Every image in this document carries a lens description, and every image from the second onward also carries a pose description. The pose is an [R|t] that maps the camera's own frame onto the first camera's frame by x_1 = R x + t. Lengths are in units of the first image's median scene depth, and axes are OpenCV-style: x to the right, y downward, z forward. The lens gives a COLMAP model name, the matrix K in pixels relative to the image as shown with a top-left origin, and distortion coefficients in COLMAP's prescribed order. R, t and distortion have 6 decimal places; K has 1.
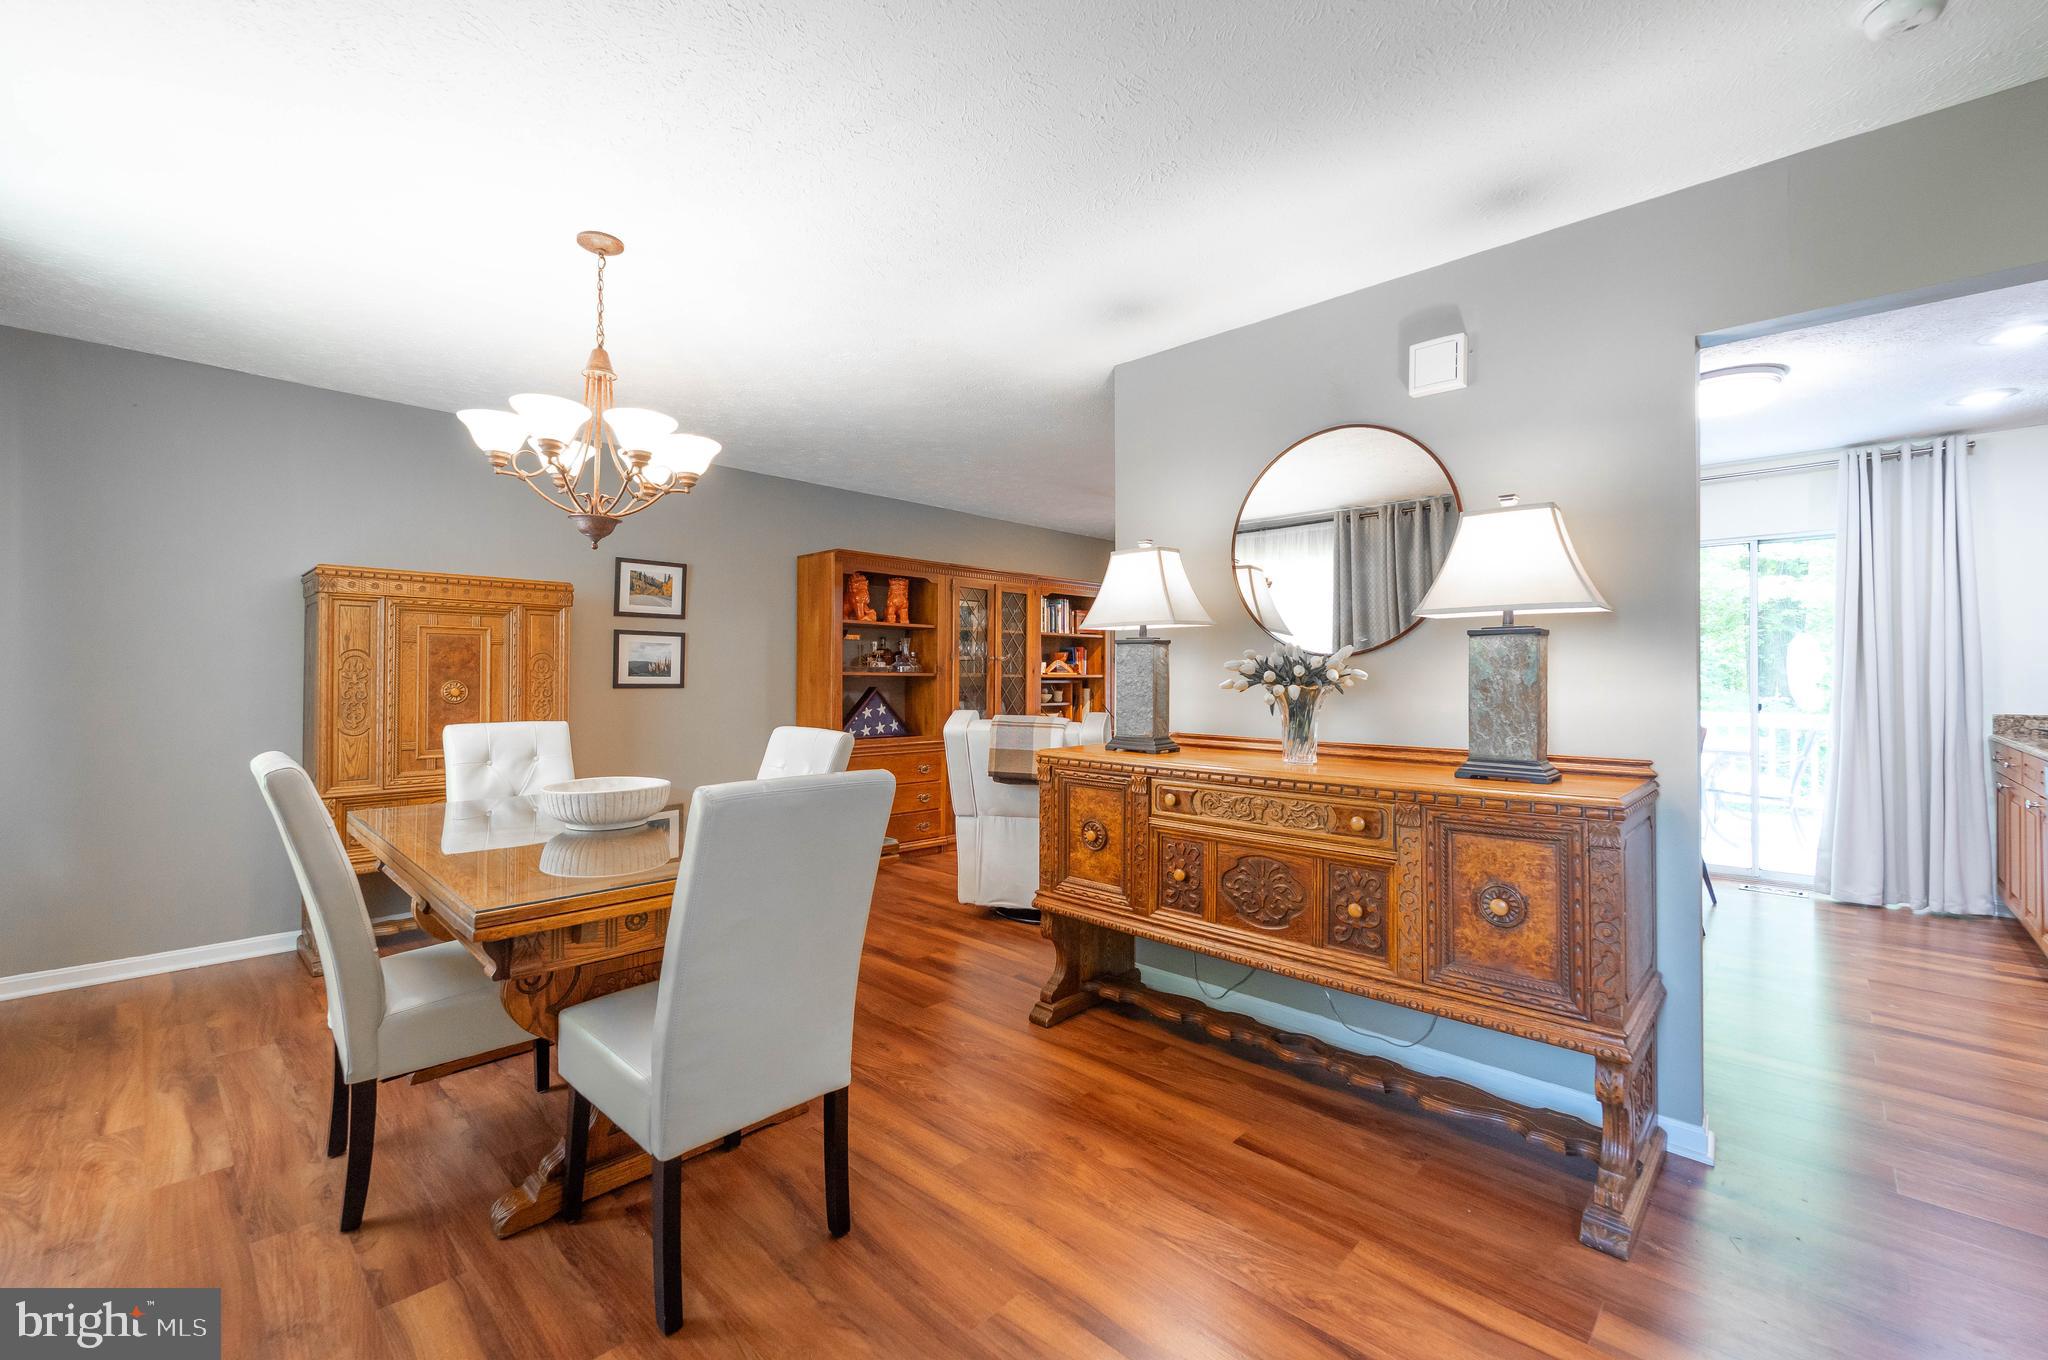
lens RADIAL K [[845.6, 0, 1018.7], [0, 845.6, 665.8], [0, 0, 1]] dist [-0.000901, -0.000078]
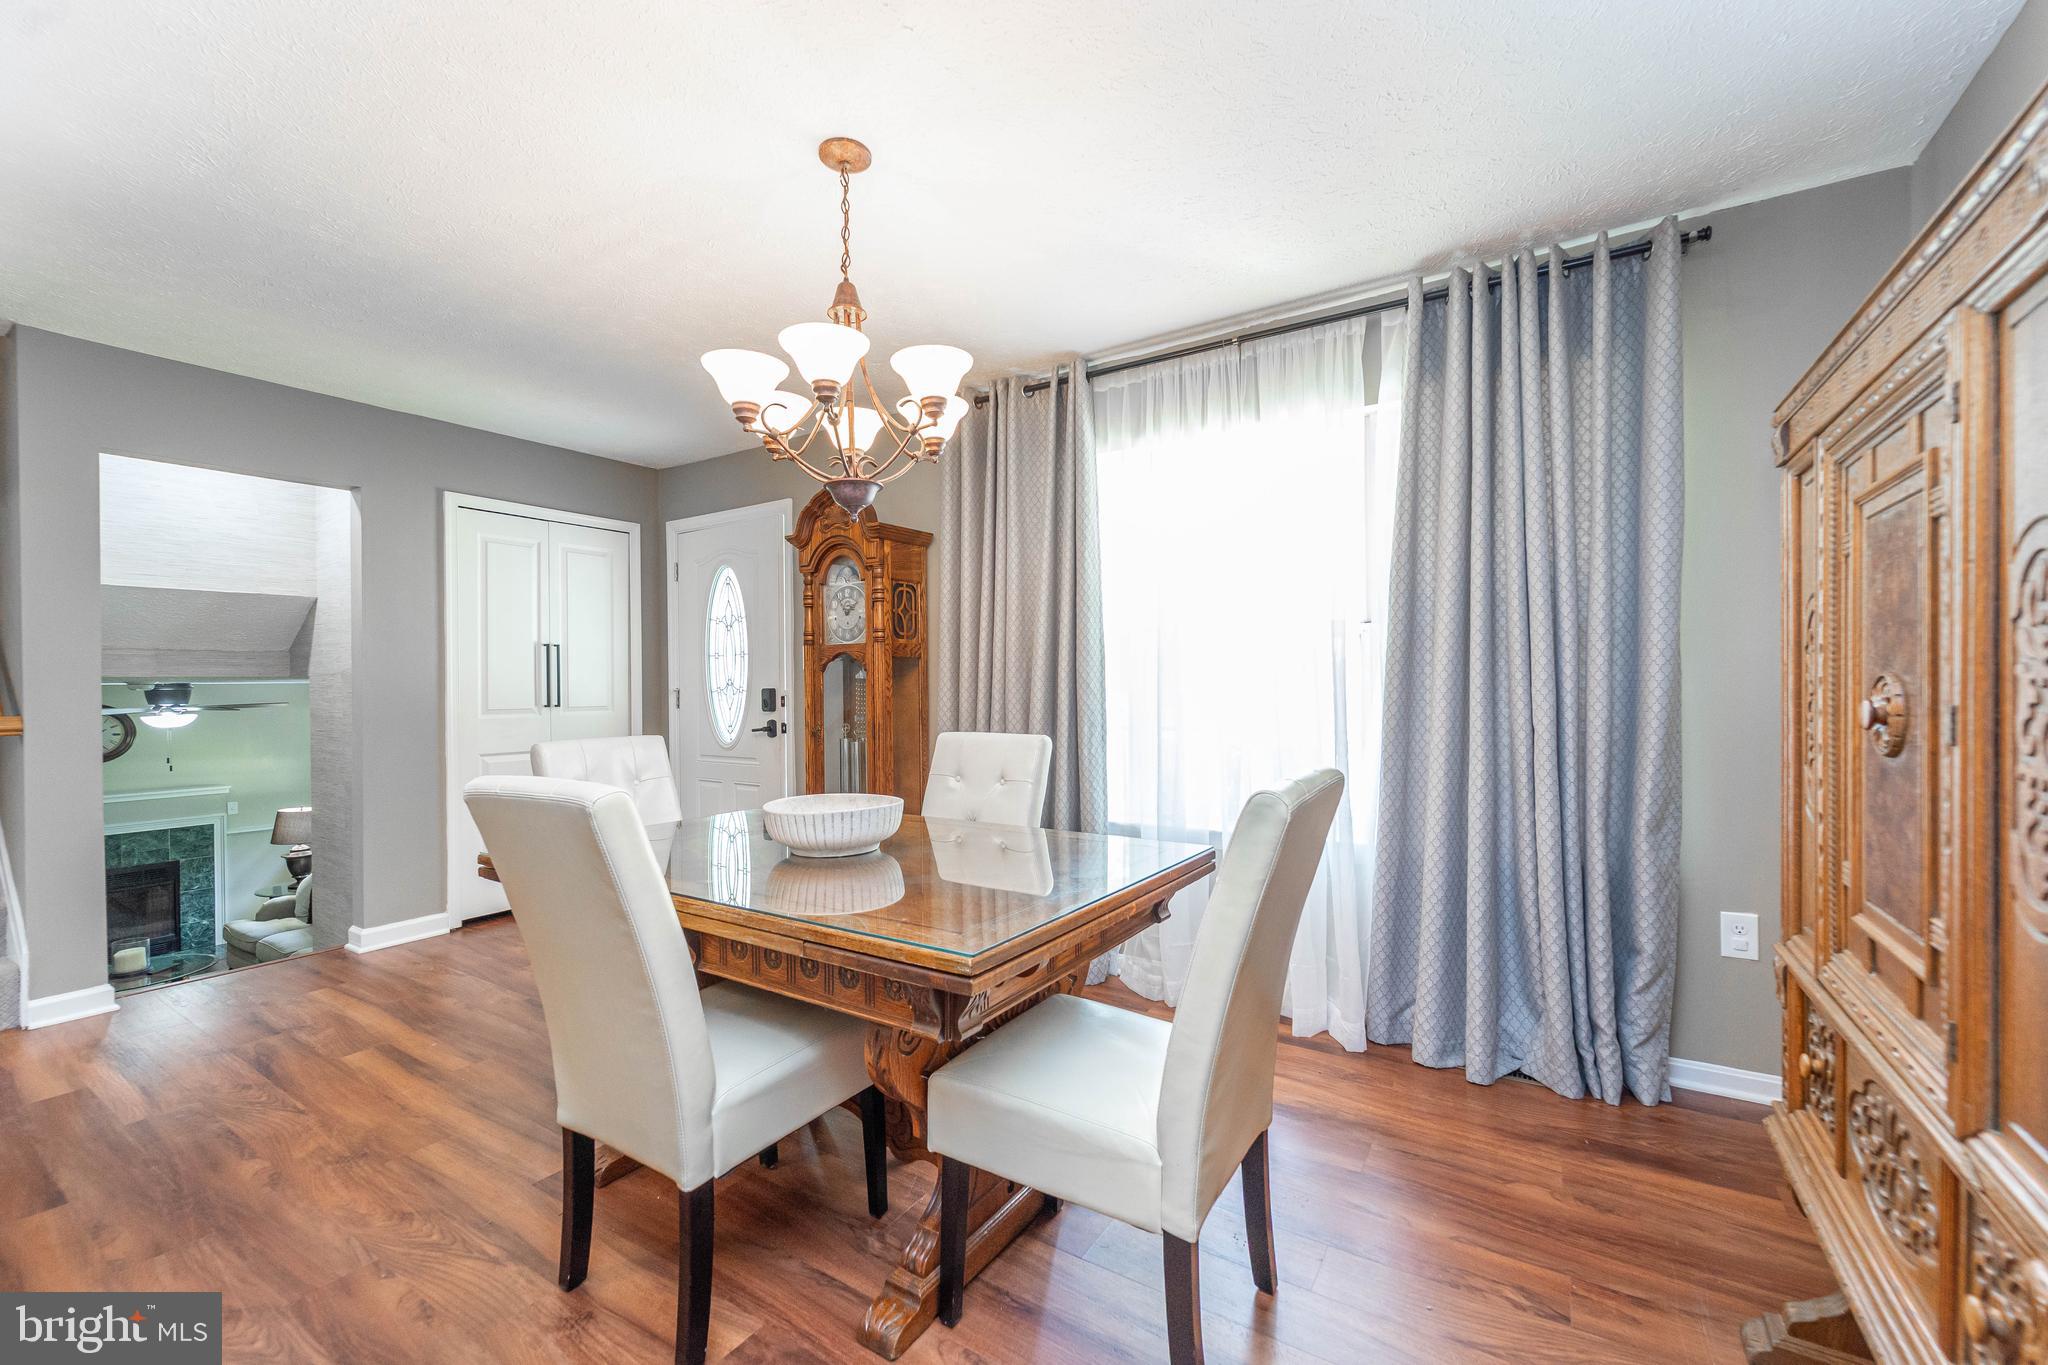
lens RADIAL K [[826.0, 0, 1024.0], [0, 826.0, 682.5], [0, 0, 1]] dist [-0.001446, -0.000148]
pose [[-0.982426, 0.004906, -0.186589, -0.319691], [0.008561, 0.999787, -0.018786, 0.023971], [0.186457, -0.020053, -0.982258, 1.141441]]
